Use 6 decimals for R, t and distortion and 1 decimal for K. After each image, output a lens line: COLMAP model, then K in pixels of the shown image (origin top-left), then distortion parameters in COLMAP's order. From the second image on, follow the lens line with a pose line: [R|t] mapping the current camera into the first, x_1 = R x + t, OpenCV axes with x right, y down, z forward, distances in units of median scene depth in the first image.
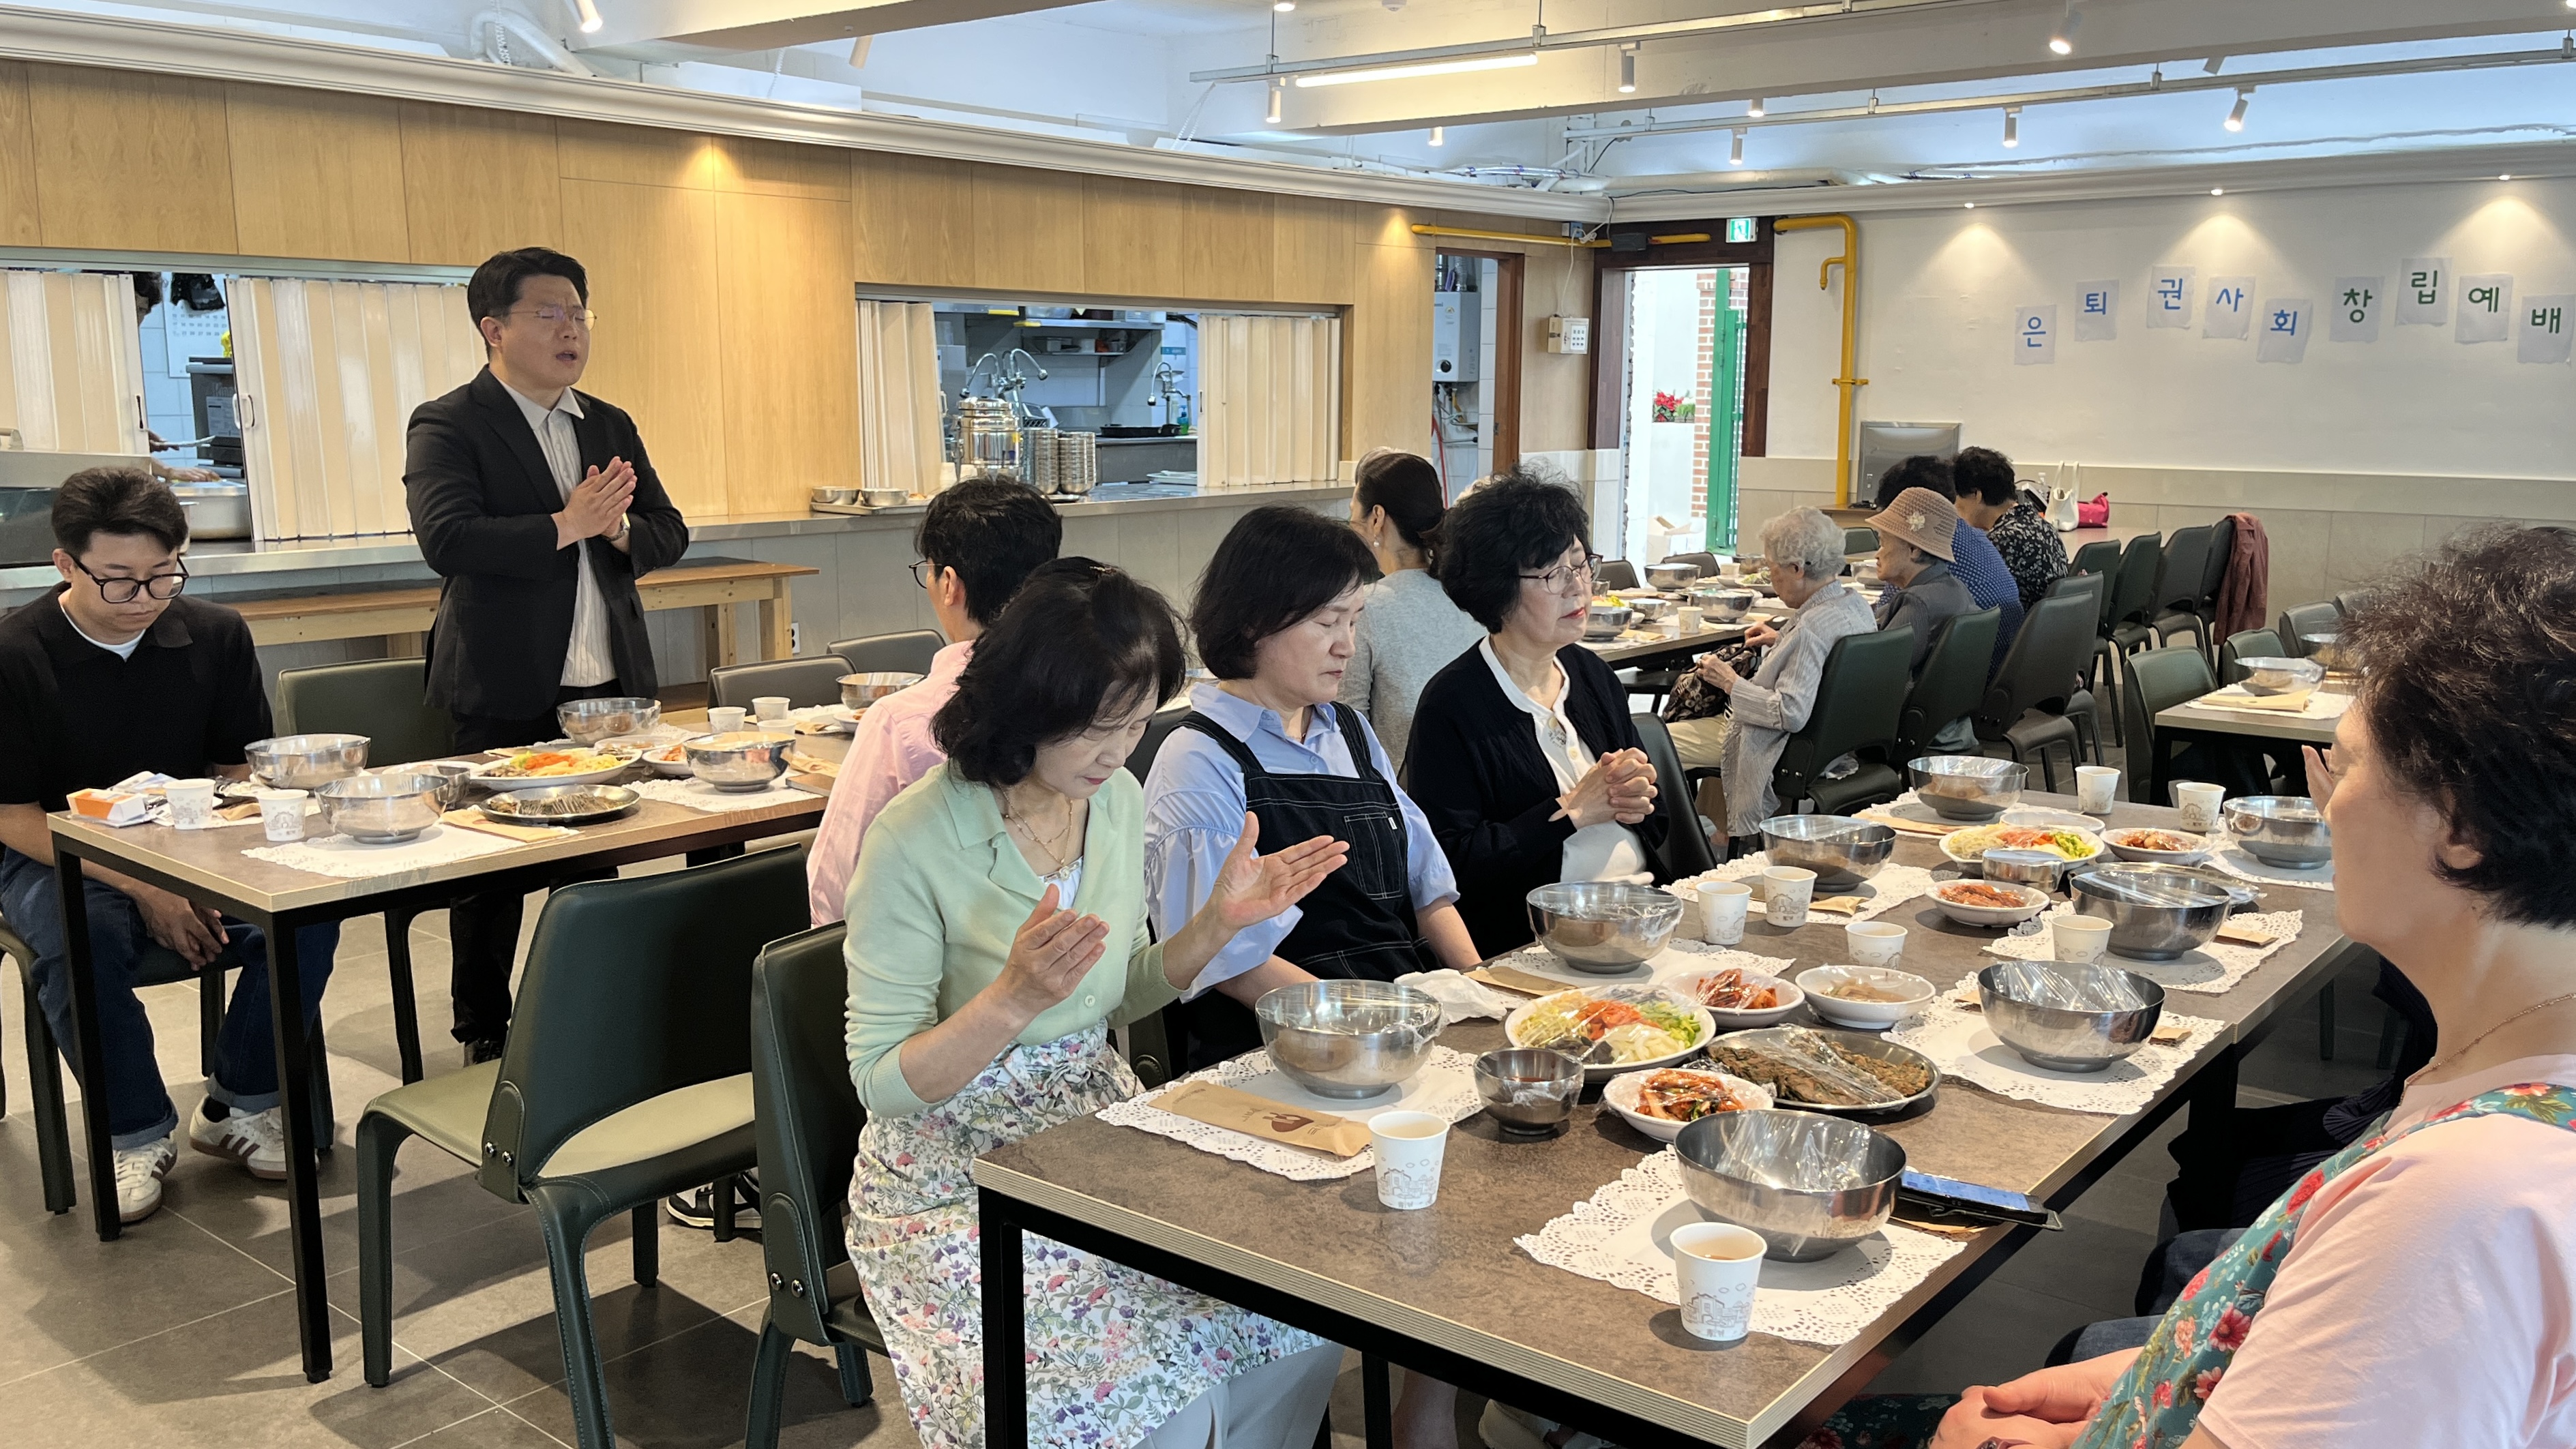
lens RADIAL K [[2103.7, 0, 1293.4], [0, 2103.7, 685.0], [0, 0, 1]] dist [0.065740, -0.083331]
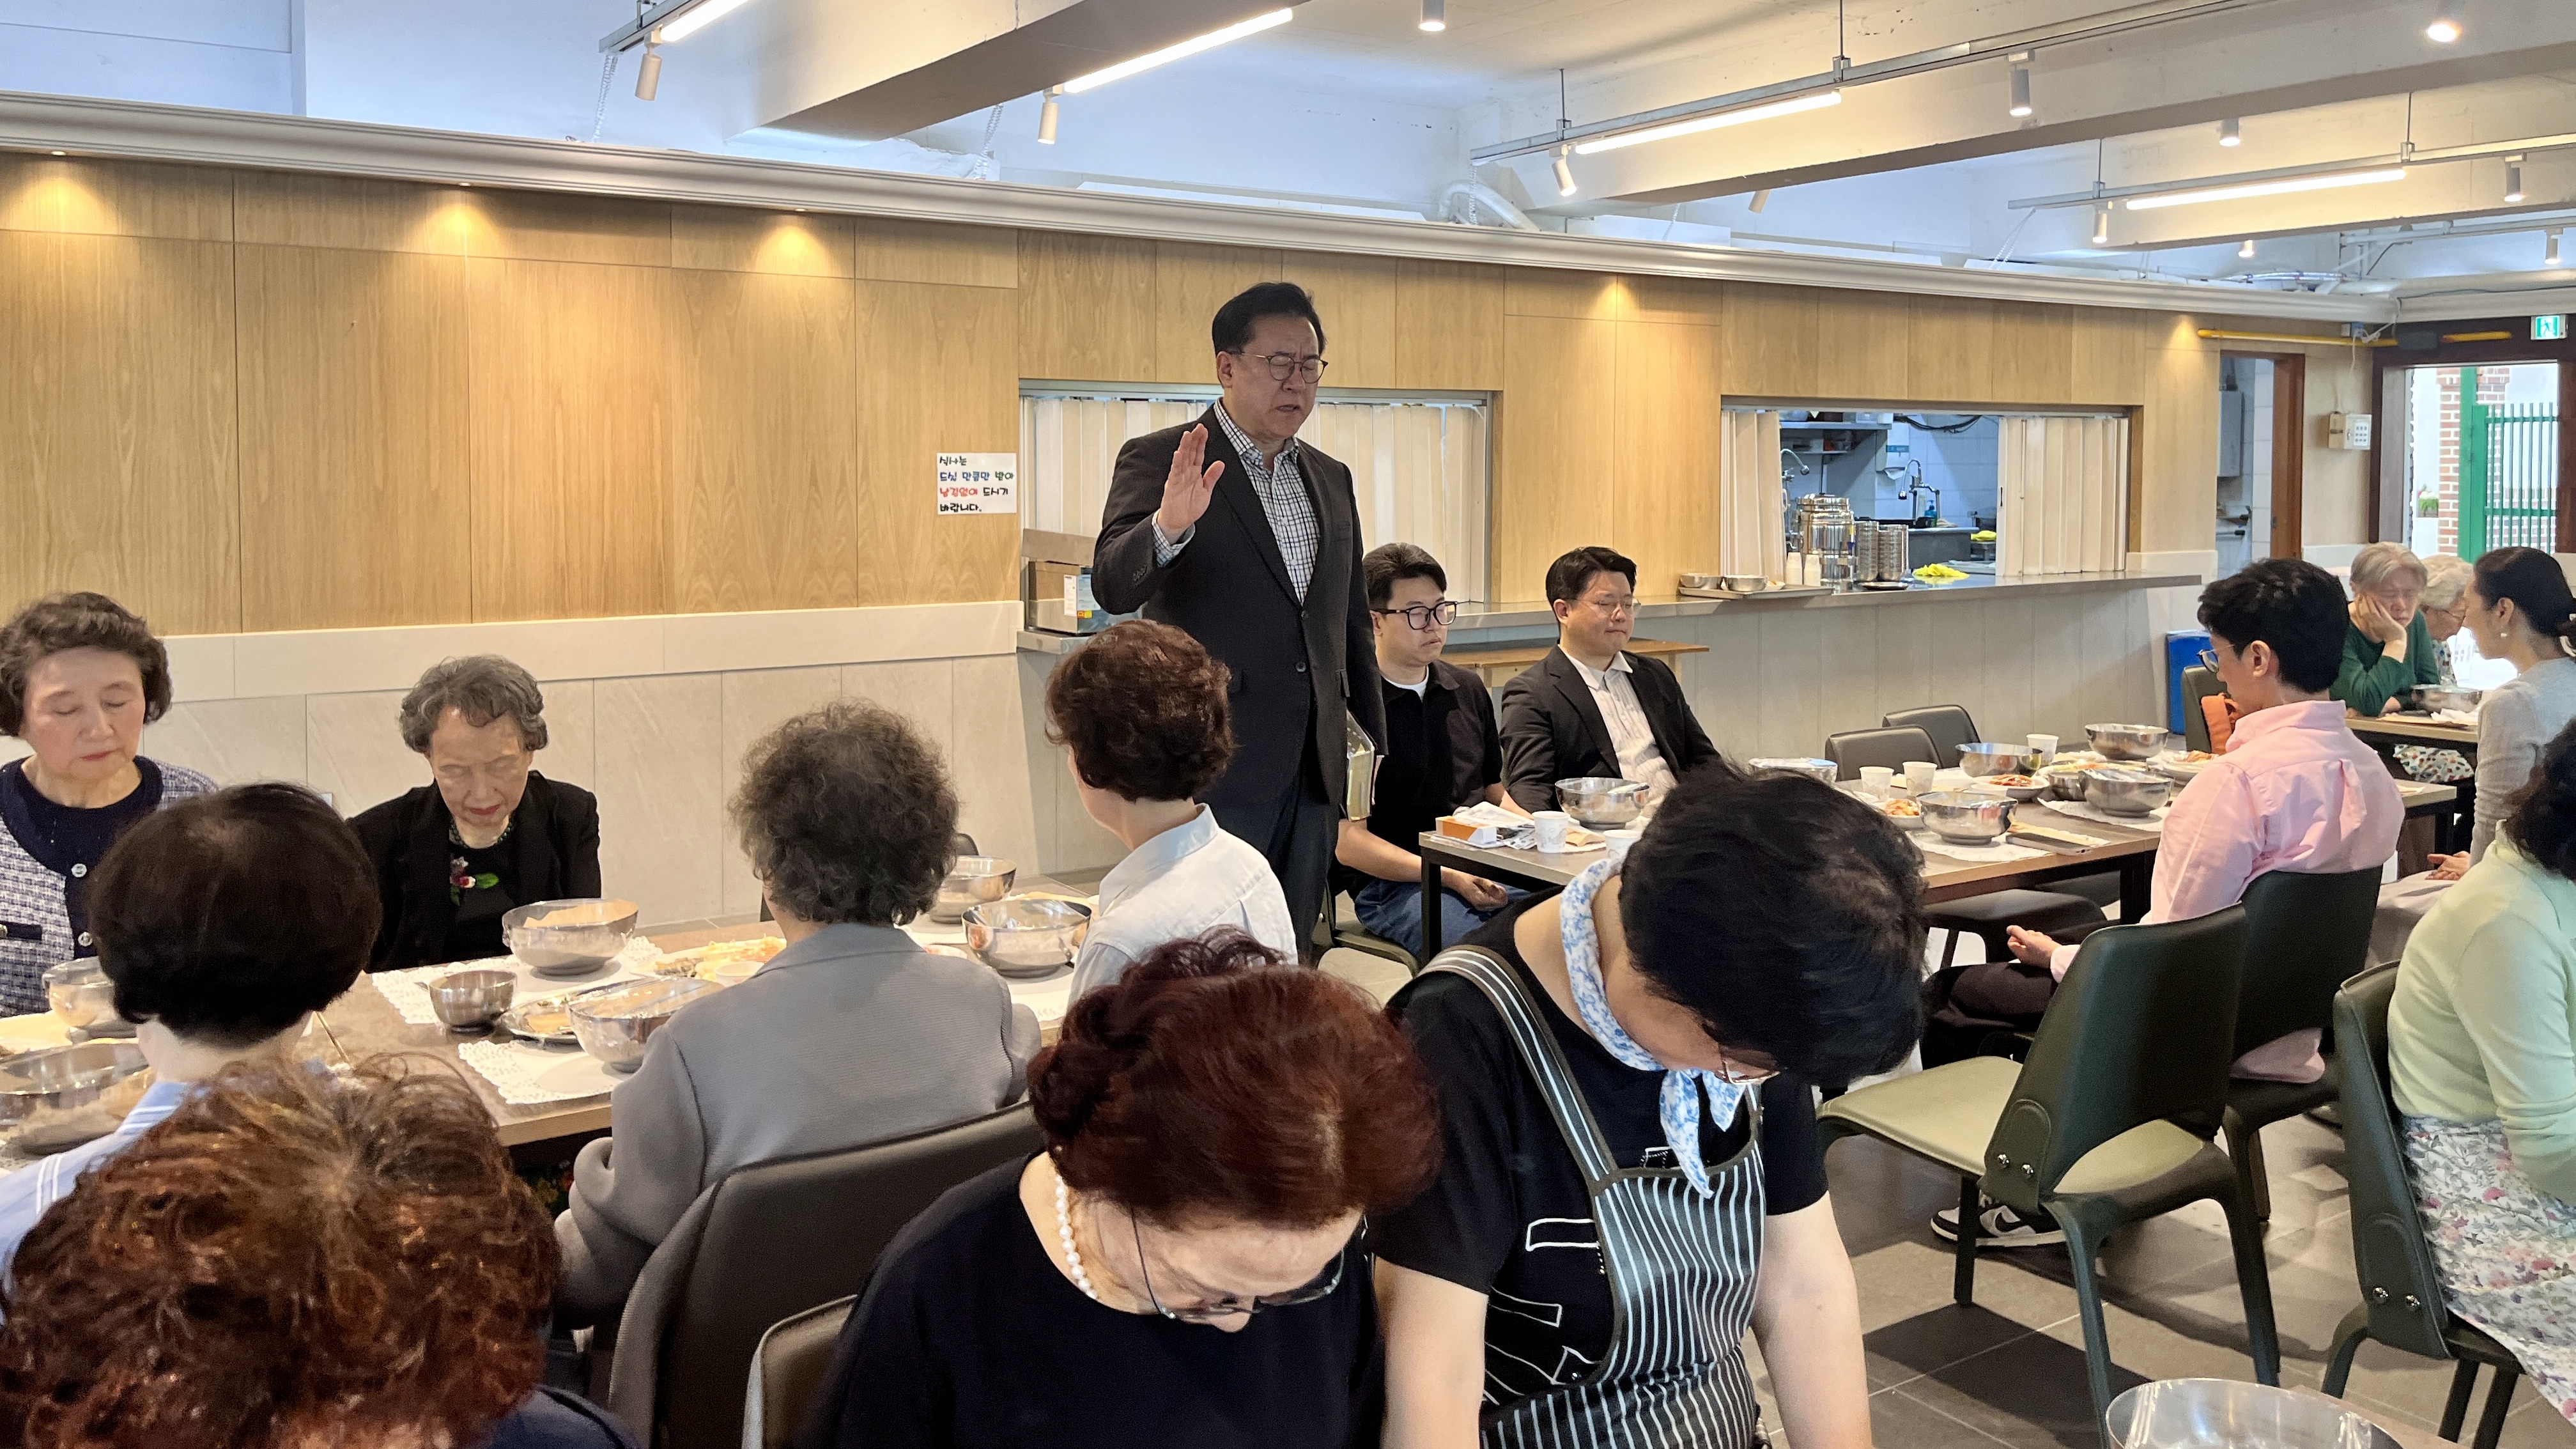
lens RADIAL K [[1935.6, 0, 1276.9], [0, 1935.6, 523.7], [0, 0, 1]] dist [0.059309, -0.071453]
pose [[0.956748, 0.004135, -0.290888, -0.106875], [-0.038389, 0.992950, -0.112149, 0.003848], [0.288374, 0.118465, 0.950161, -0.044344]]
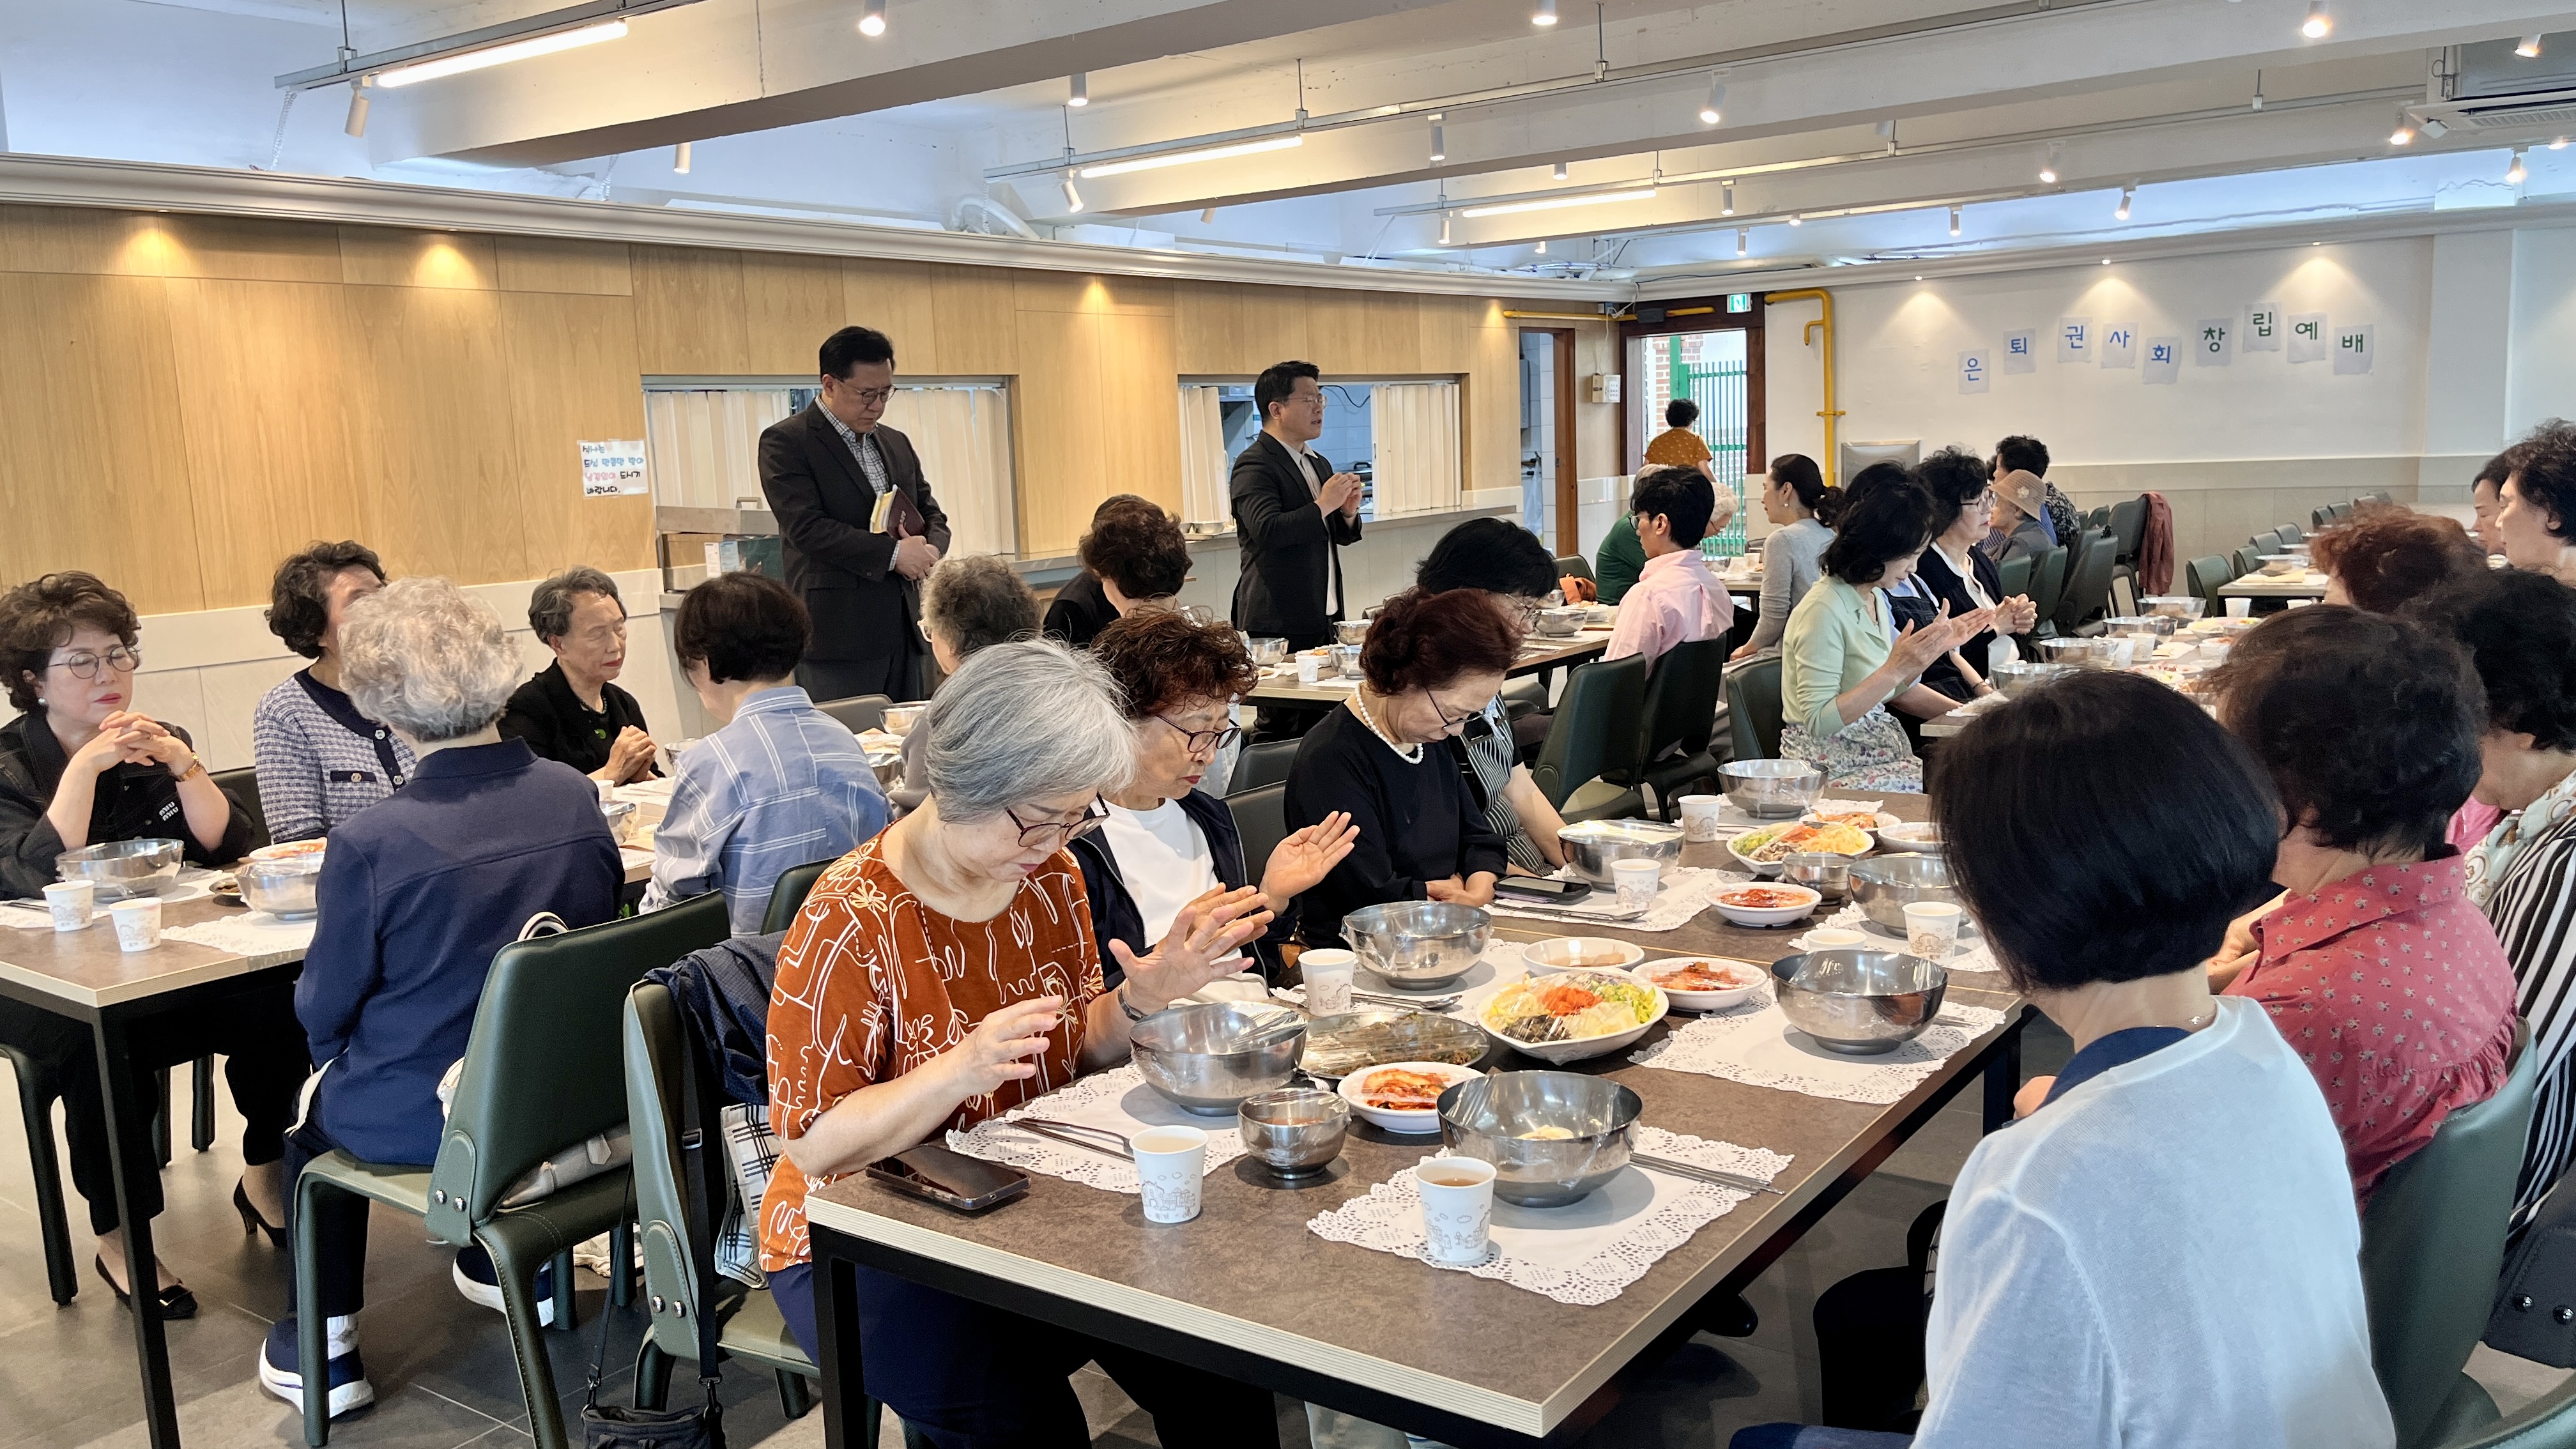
lens RADIAL K [[1956.8, 0, 1265.6], [0, 1956.8, 640.9], [0, 0, 1]] dist [0.064515, -0.079154]
pose [[0.996768, -0.054538, 0.058985, -0.190488], [0.057084, 0.997470, -0.042370, 0.033890], [-0.056525, 0.045600, 0.997359, -0.223038]]
